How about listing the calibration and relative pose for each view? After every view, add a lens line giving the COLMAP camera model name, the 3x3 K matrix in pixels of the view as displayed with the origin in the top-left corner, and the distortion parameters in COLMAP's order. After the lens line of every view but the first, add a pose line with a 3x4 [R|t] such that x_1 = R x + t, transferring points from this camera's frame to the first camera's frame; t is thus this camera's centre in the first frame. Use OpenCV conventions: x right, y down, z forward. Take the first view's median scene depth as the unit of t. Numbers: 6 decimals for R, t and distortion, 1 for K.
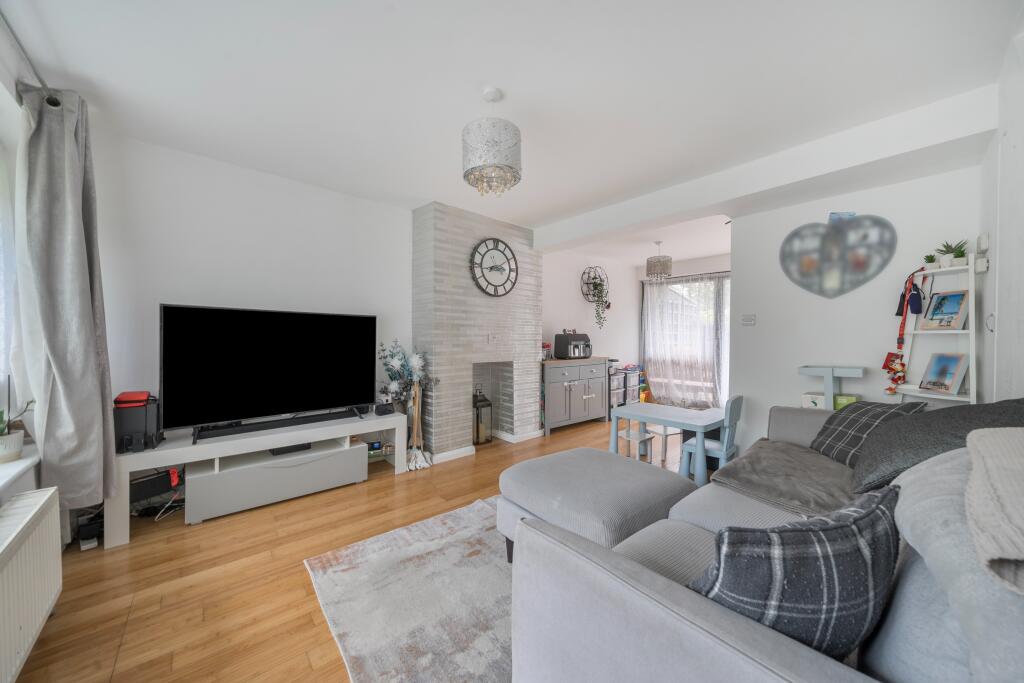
lens RADIAL K [[352.9, 0, 512.0], [0, 352.9, 341.5], [0, 0, 1]] dist [0.000504, 0.000039]
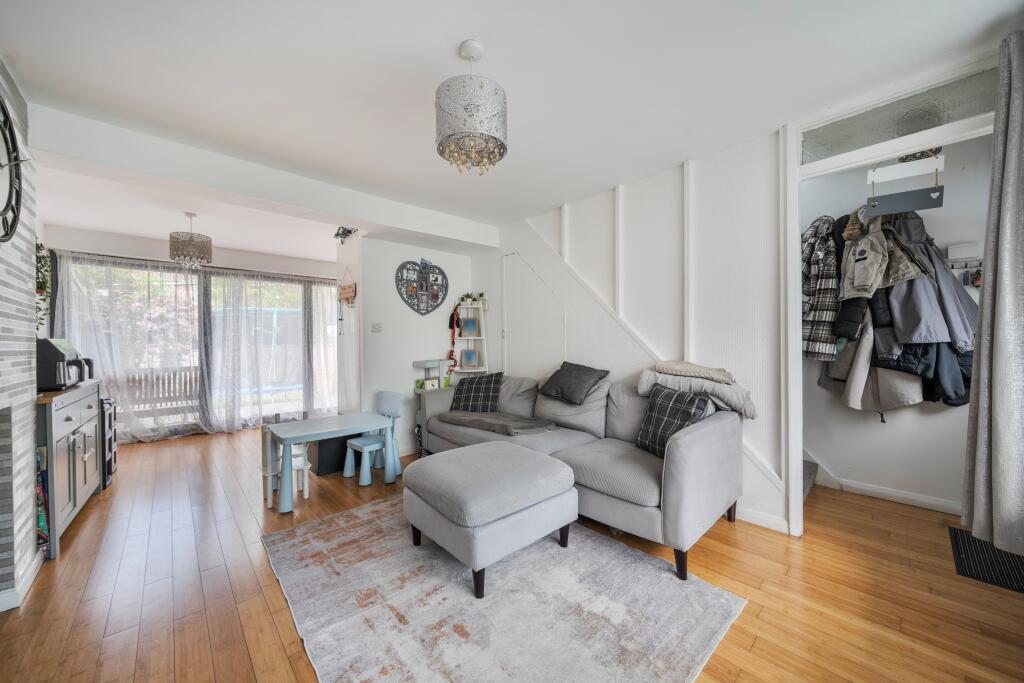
lens RADIAL K [[380.4, 0, 496.3], [0, 380.4, 341.2], [0, 0, 1]] dist [-0.002014, -0.000079]
pose [[-0.019905, -0.003759, 0.999795, -0.758542], [0.023755, 0.999709, 0.004231, -0.013110], [-0.999520, 0.023834, -0.019810, 0.771443]]
